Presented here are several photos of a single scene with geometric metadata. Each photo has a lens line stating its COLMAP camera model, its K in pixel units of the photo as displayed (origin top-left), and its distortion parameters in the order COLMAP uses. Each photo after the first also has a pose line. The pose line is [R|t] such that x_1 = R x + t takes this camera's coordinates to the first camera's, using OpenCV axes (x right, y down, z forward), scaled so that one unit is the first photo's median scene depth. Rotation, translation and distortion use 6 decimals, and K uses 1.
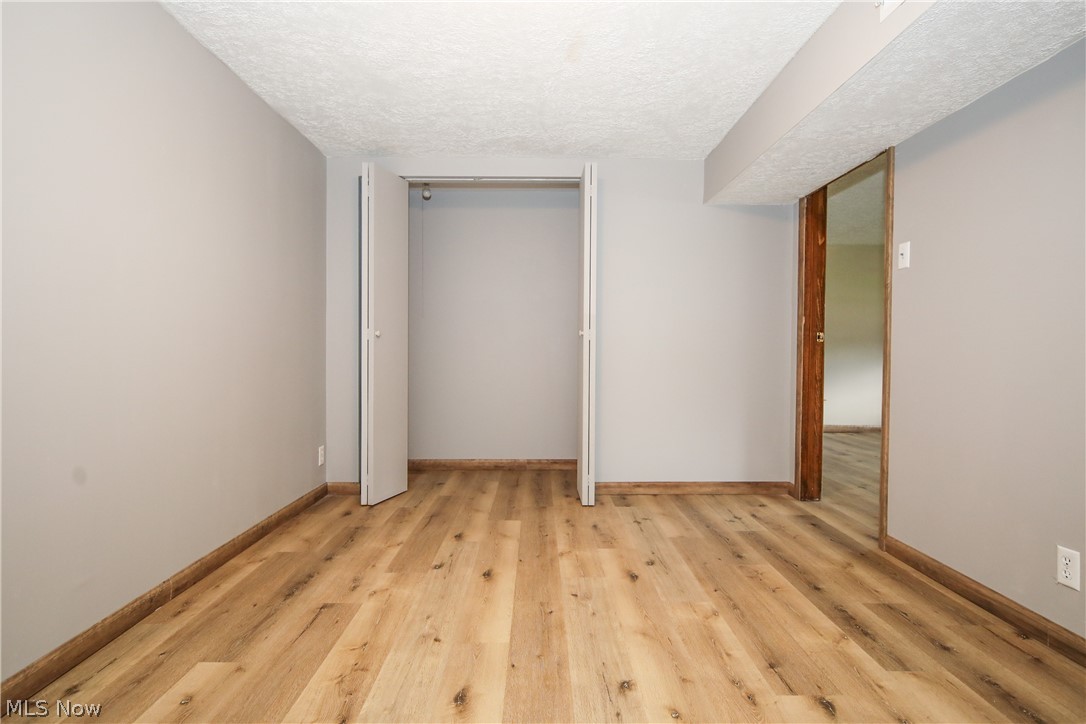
lens RADIAL K [[535.9, 0, 536.6], [0, 535.9, 357.9], [0, 0, 1]] dist [0.001429, -0.001454]
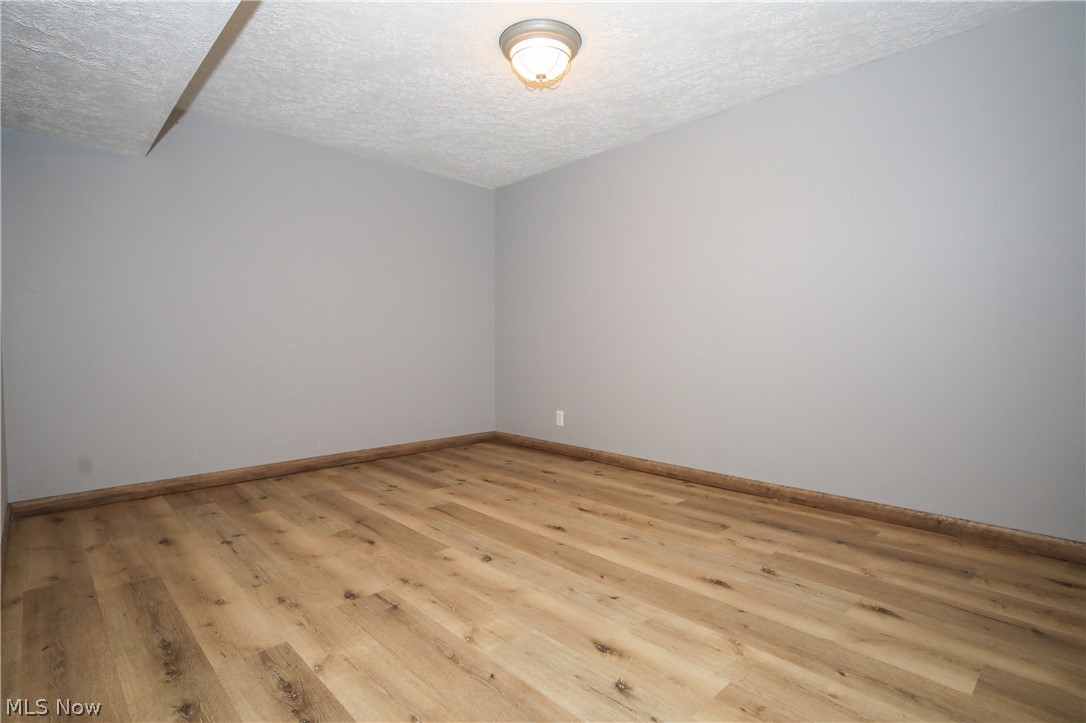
lens RADIAL K [[535.9, 0, 536.6], [0, 535.9, 357.4], [0, 0, 1]] dist [0.001429, -0.001454]
pose [[-0.725296, 0.019775, -0.688154, 0.785540], [-0.010036, 0.999177, 0.039290, 0.022043], [0.688365, 0.035403, -0.724500, 1.596052]]
